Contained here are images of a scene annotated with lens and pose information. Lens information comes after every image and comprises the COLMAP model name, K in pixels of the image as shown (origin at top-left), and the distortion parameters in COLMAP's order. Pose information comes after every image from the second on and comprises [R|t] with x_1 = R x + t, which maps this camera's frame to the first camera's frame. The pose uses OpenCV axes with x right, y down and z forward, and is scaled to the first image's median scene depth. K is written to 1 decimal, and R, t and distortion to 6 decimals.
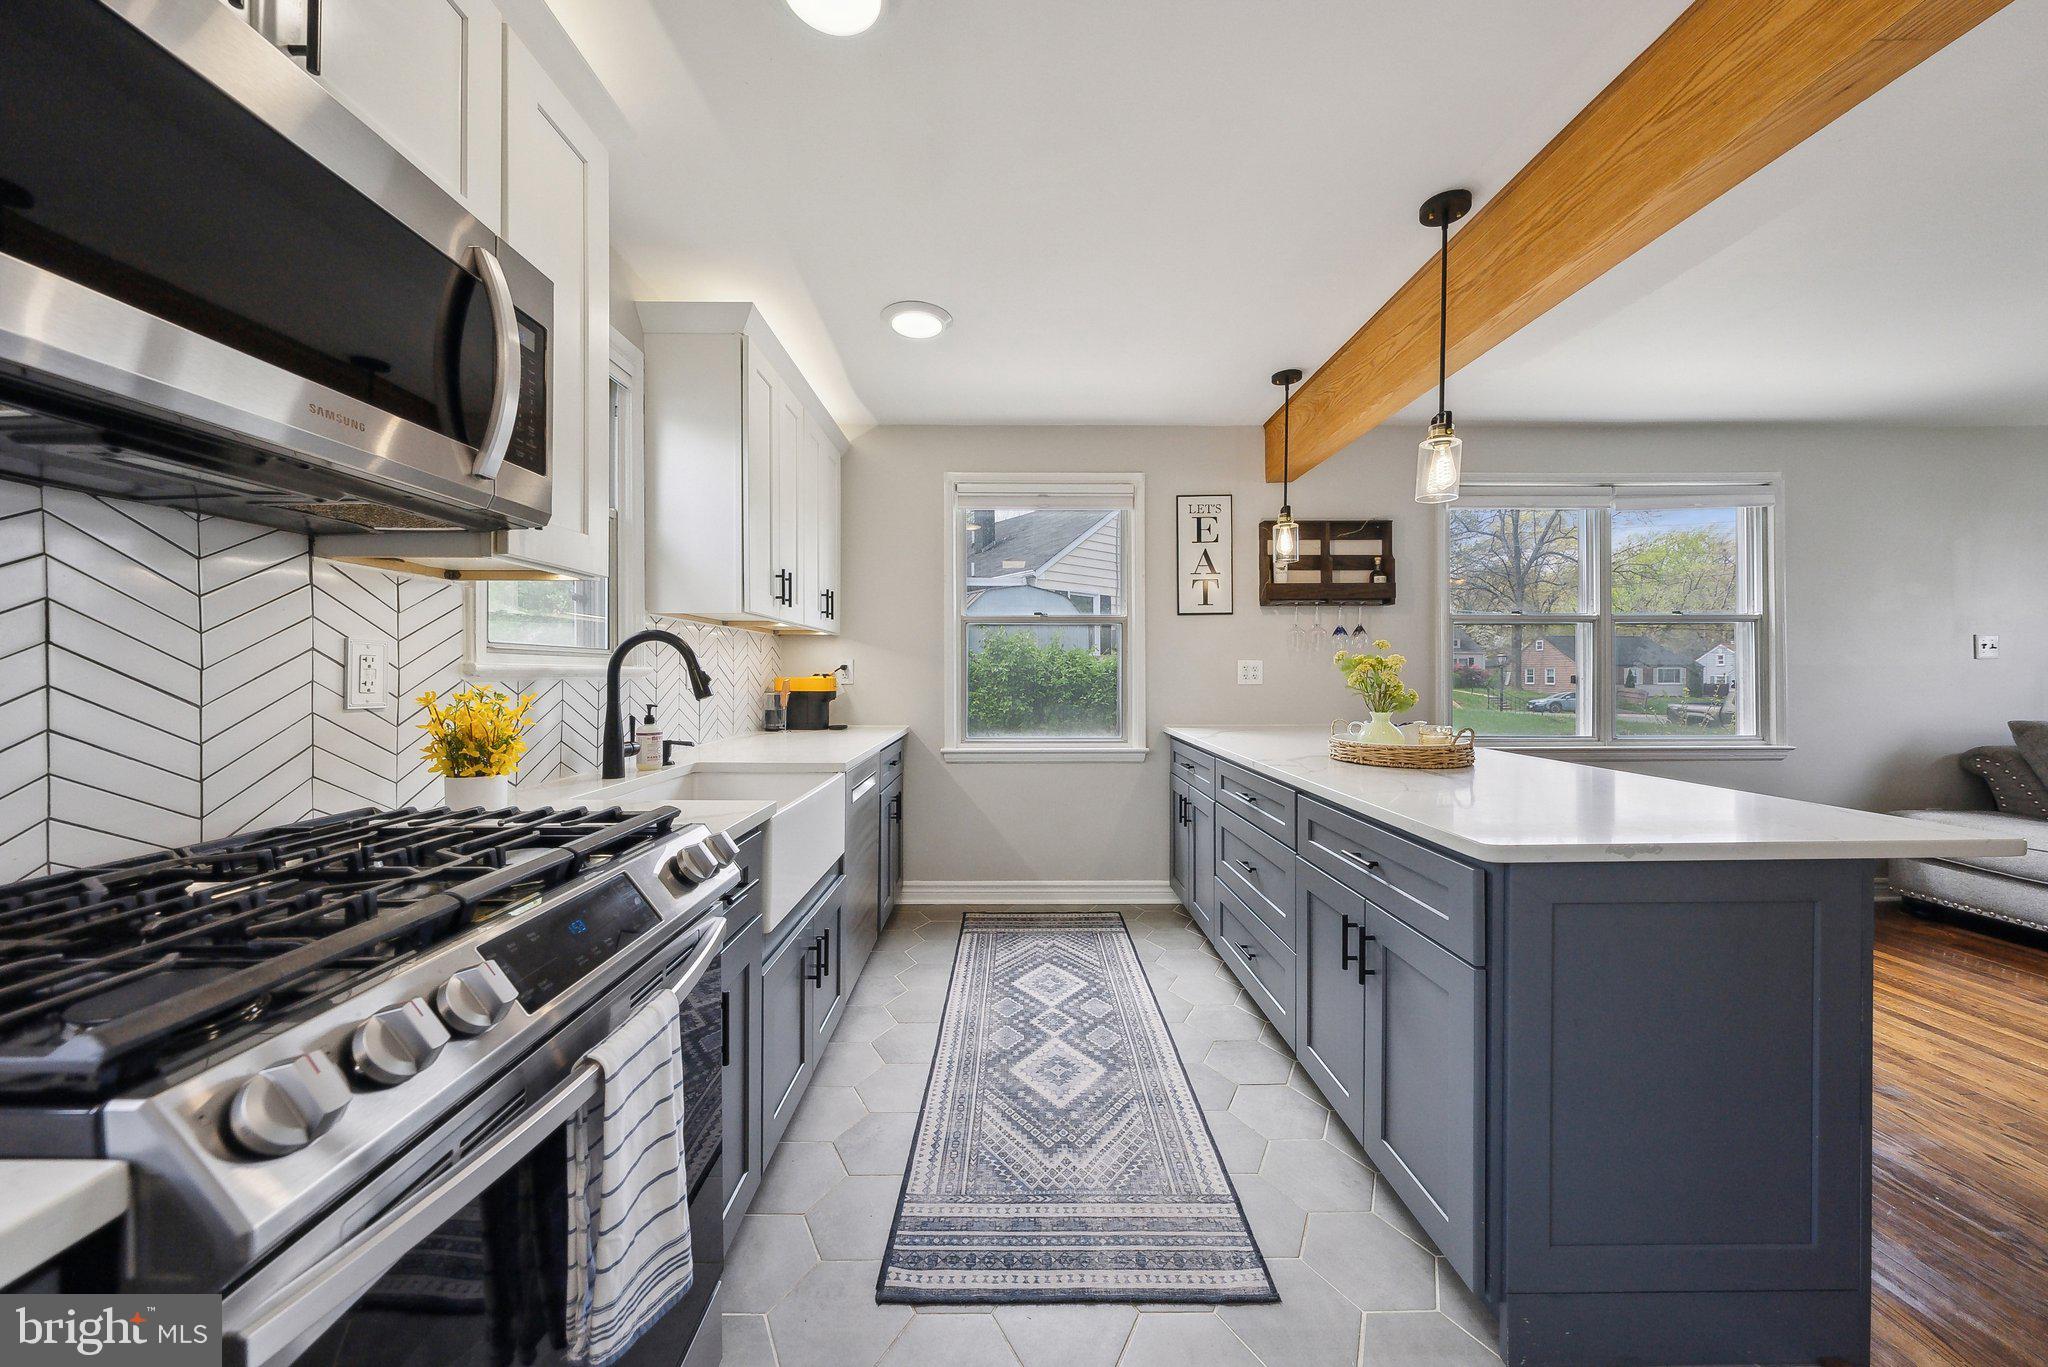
lens RADIAL K [[701.9, 0, 1016.7], [0, 701.9, 675.0], [0, 0, 1]] dist [-0.001536, -0.000089]
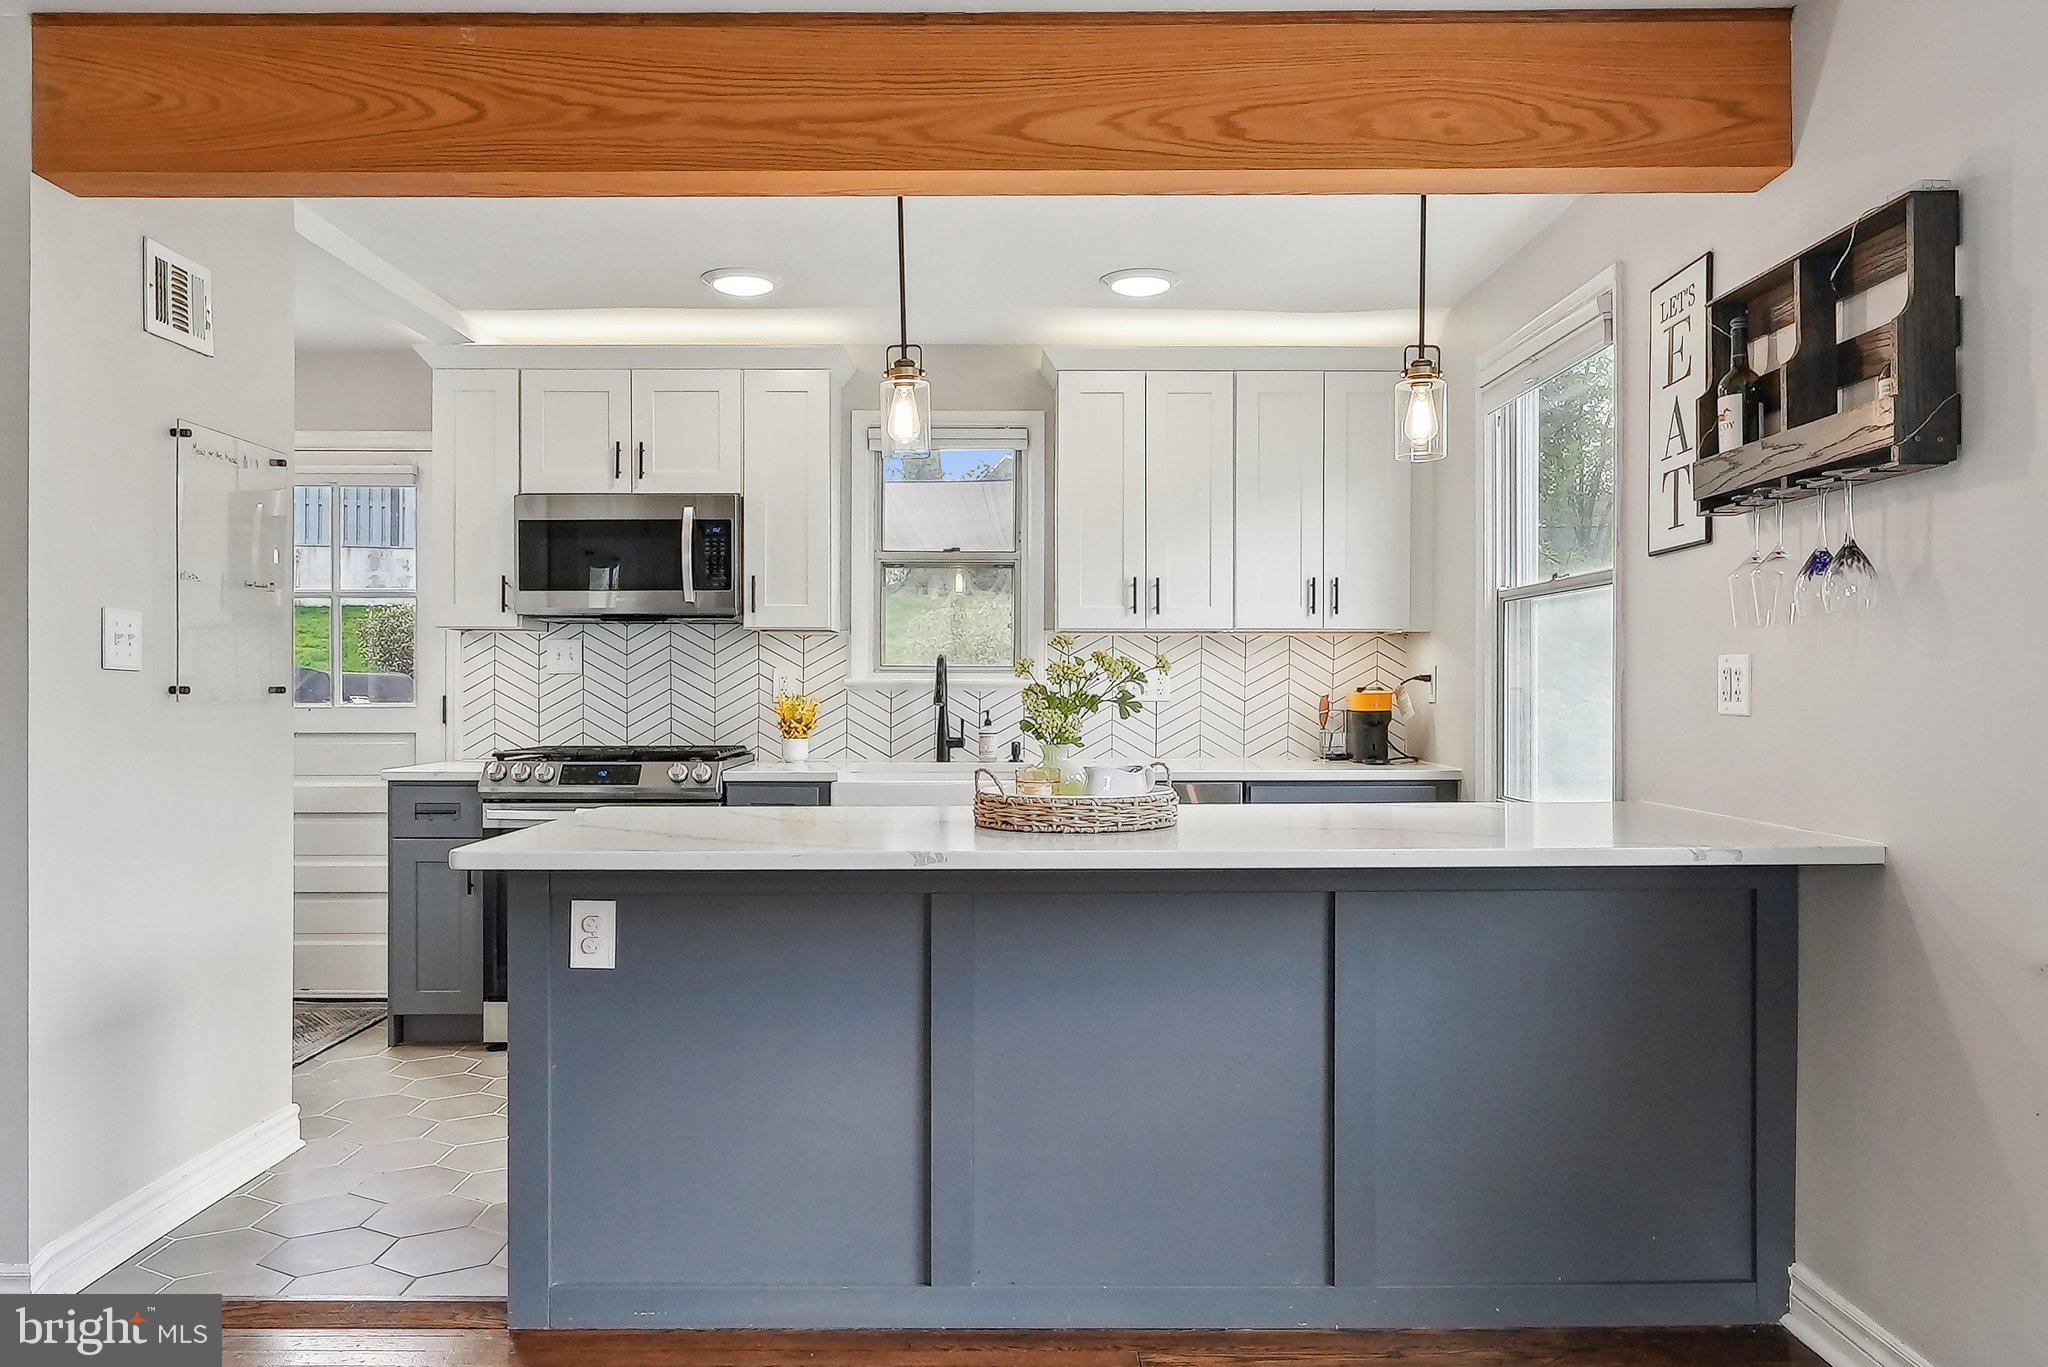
lens RADIAL K [[1428.5, 0, 1013.0], [0, 1428.5, 690.8], [0, 0, 1]] dist [-0.001291, 0.006879]
pose [[-0.005559, 0.003932, -0.999977, 2.238438], [-0.004279, 0.999983, 0.003955, -0.003038], [0.999975, 0.004301, -0.005542, 1.169981]]
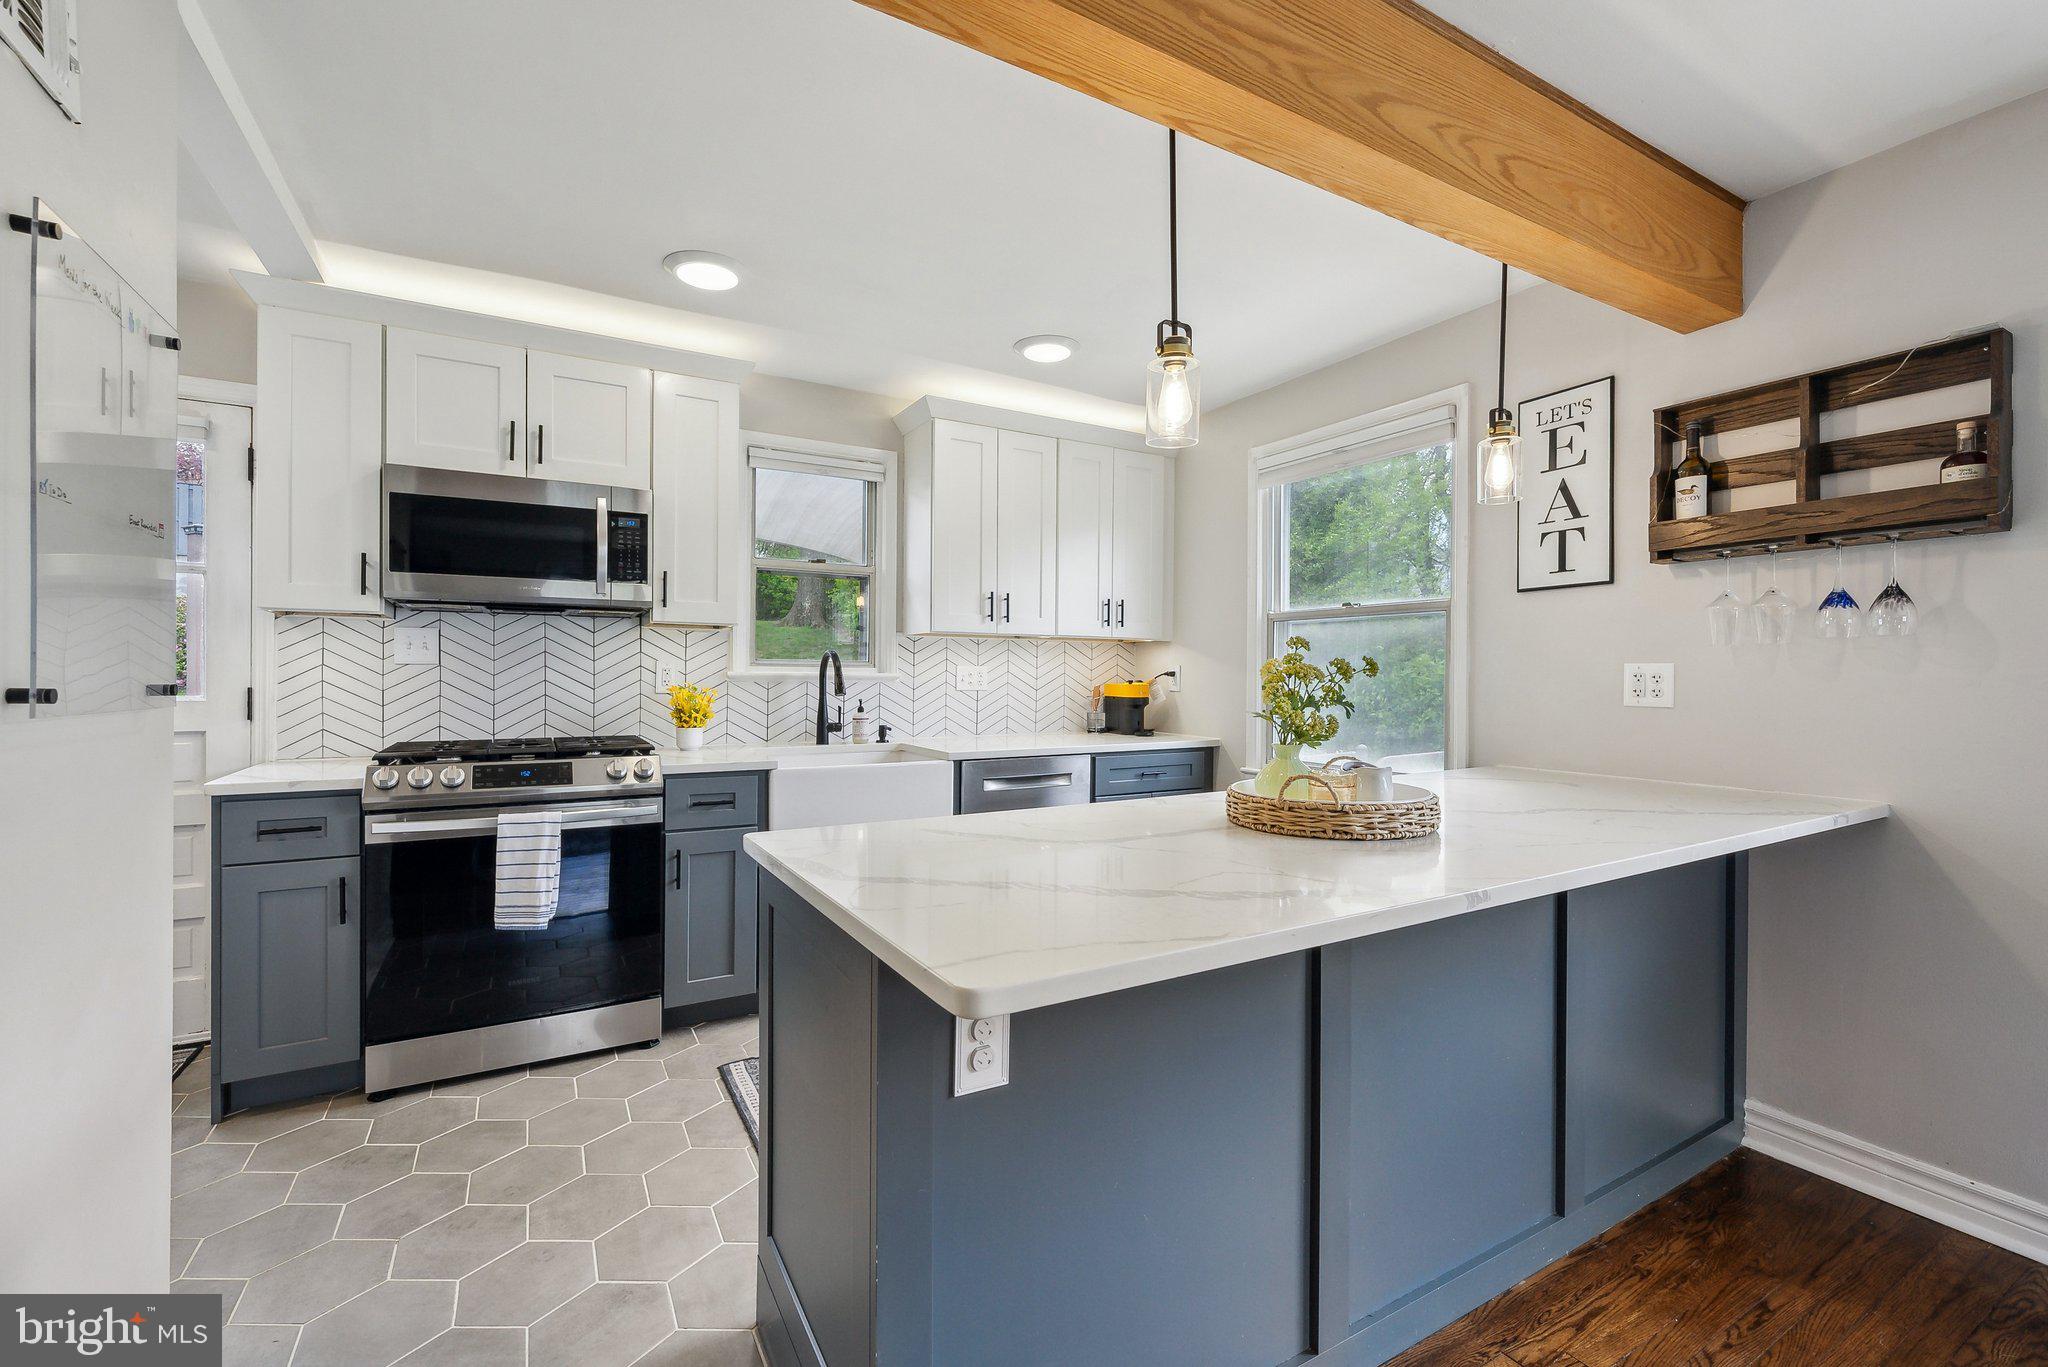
lens RADIAL K [[856.0, 0, 1016.9], [0, 856.0, 679.9], [0, 0, 1]] dist [-0.000673, -0.000221]
pose [[0.487289, 0.010171, -0.873181, 1.335021], [-0.009900, 0.999932, 0.006123, -0.013536], [0.873184, 0.005661, 0.487357, 0.452123]]
